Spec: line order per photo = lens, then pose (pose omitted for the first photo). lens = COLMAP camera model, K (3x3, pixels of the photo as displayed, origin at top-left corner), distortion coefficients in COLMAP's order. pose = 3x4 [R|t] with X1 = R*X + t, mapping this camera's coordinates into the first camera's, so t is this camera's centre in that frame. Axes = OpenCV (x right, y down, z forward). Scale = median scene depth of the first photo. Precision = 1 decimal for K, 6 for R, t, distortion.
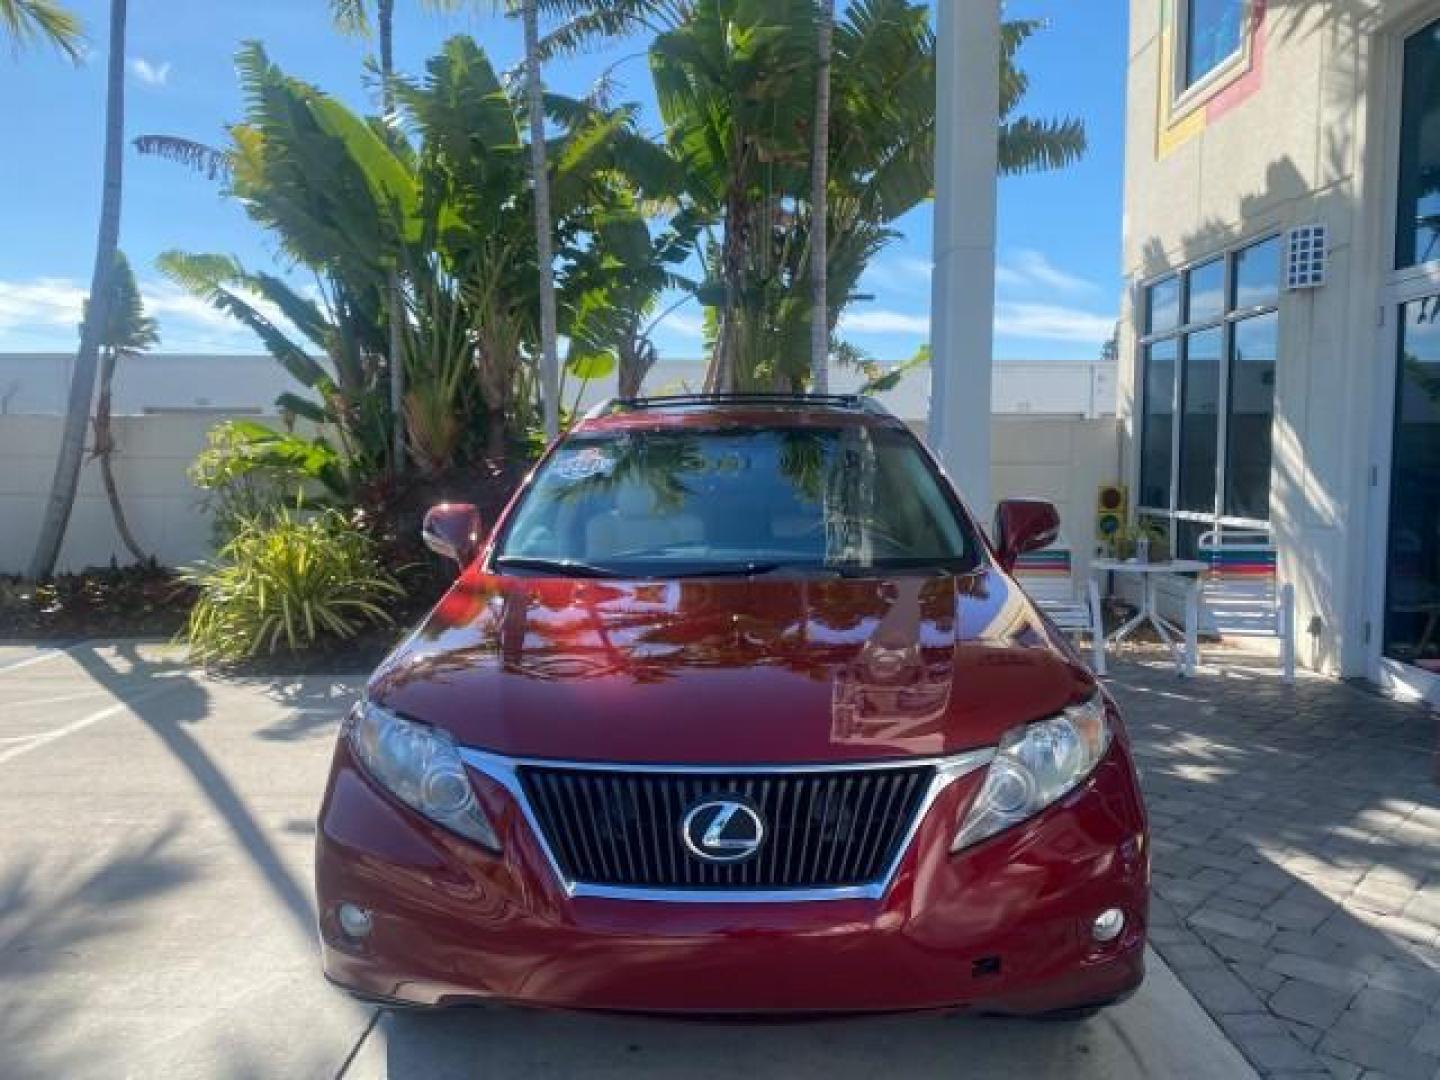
lens RADIAL K [[1102.9, 0, 718.5], [0, 1102.9, 538.8], [0, 0, 1]] dist [0.028588, -0.027987]
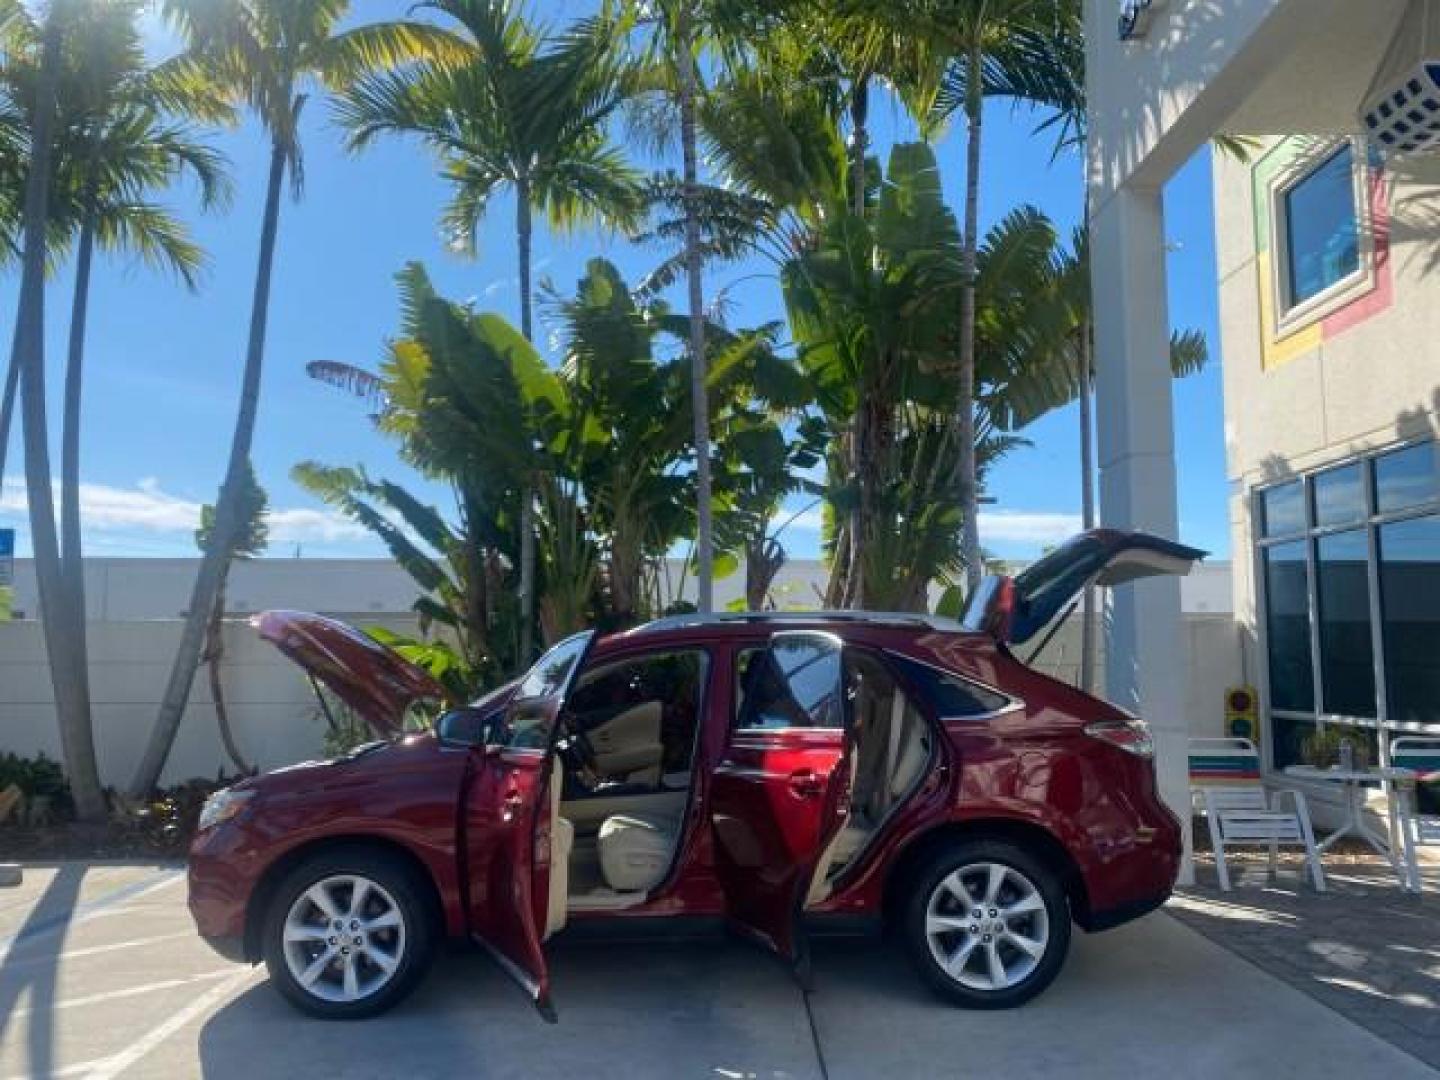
lens RADIAL K [[1102.9, 0, 722.1], [0, 1102.9, 542.5], [0, 0, 1]] dist [0.028588, -0.027987]
pose [[0.999859, -0.002858, 0.016527, -0.132151], [0.005717, 0.984449, -0.175578, -0.005252], [-0.015768, 0.175647, 0.984327, 0.015338]]
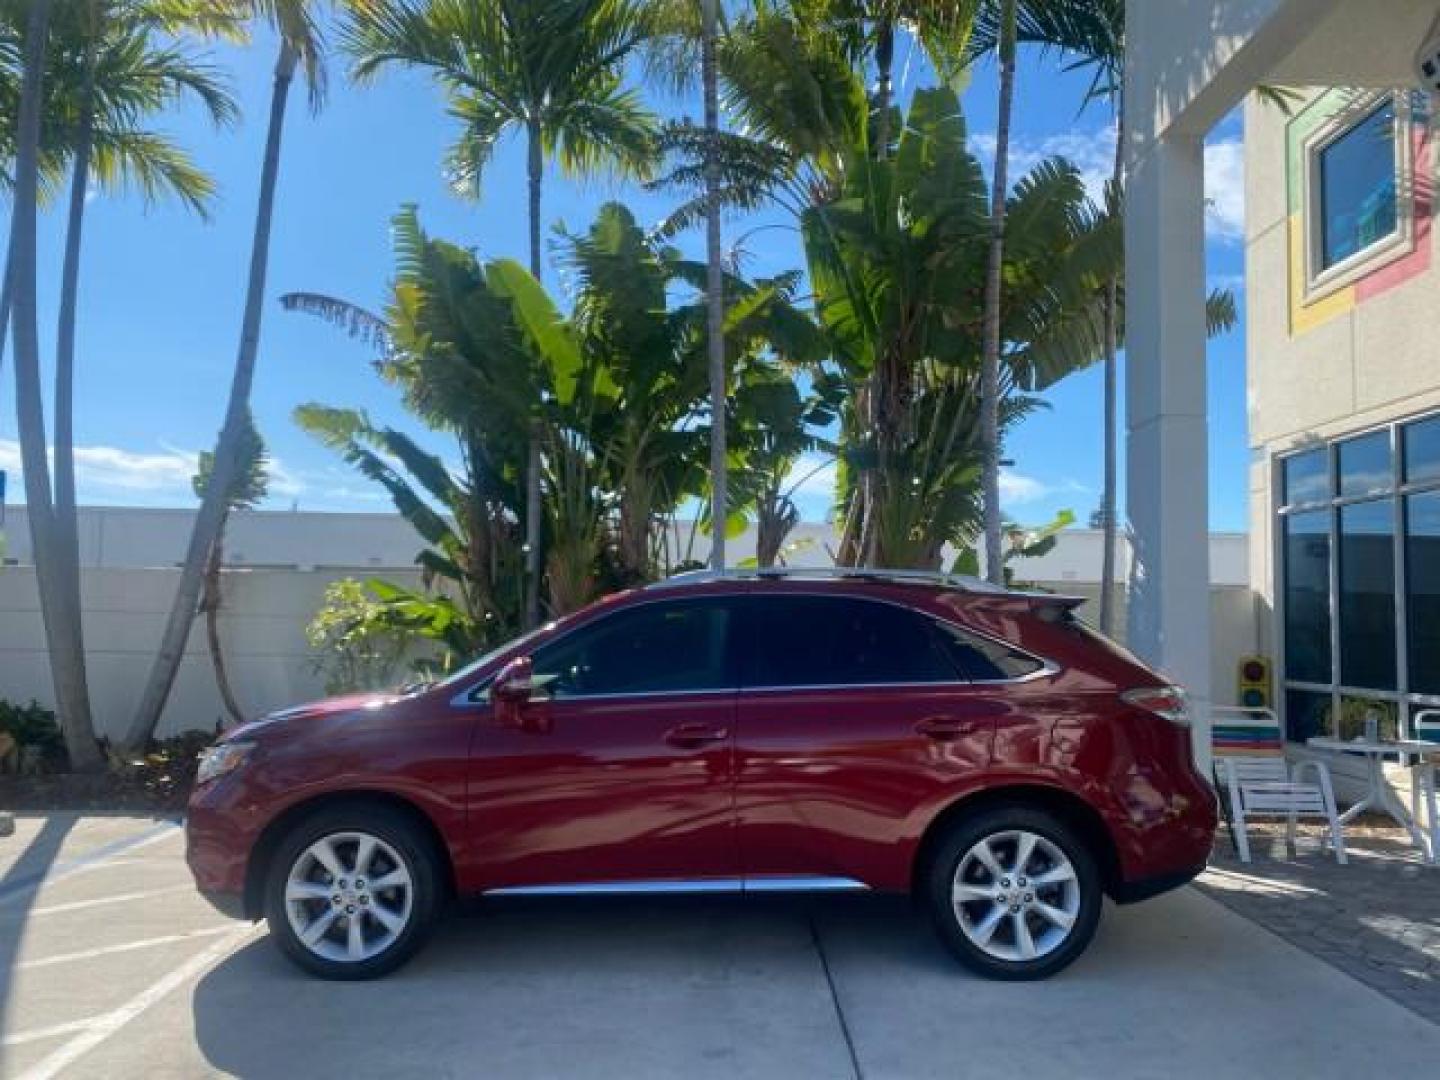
lens RADIAL K [[1102.9, 0, 728.1], [0, 1102.9, 545.5], [0, 0, 1]] dist [0.028588, -0.027987]
pose [[0.999571, 0.016154, 0.024450, -0.143865], [-0.012566, 0.990015, -0.140401, -0.003823], [-0.026474, 0.140034, 0.989793, 0.038251]]
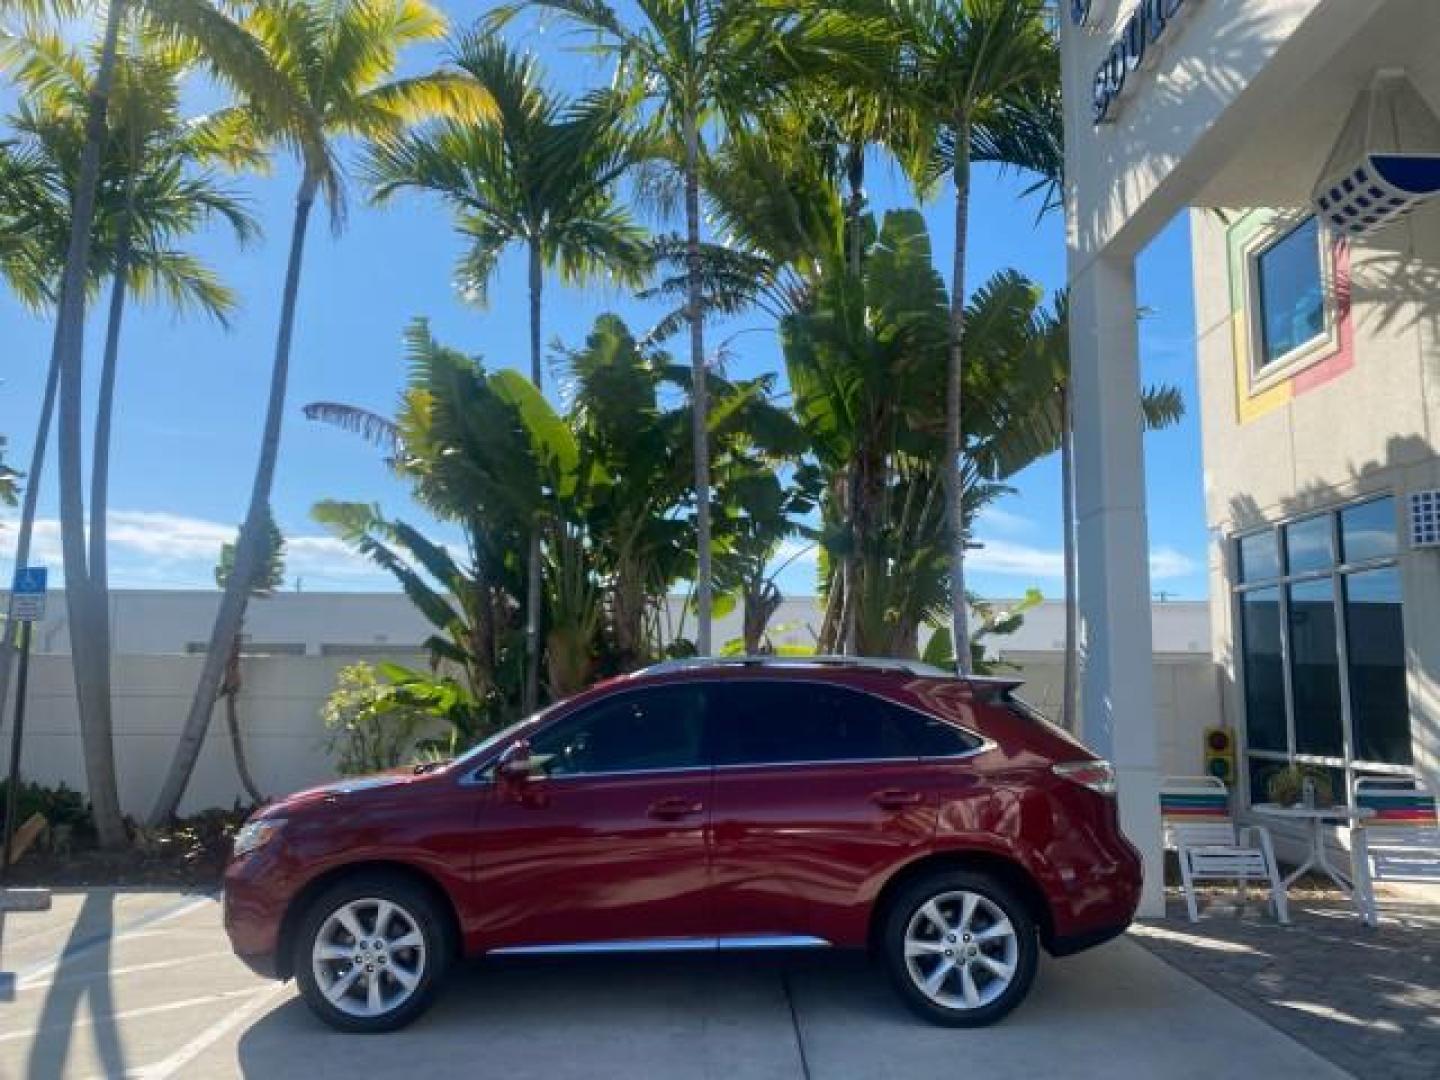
lens RADIAL K [[1102.9, 0, 723.4], [0, 1102.9, 542.3], [0, 0, 1]] dist [0.028588, -0.027987]
pose [[0.999825, 0.005373, 0.017896, -0.132079], [-0.001602, 0.978884, -0.204410, -0.006395], [-0.018617, 0.204346, 0.978722, -0.031640]]
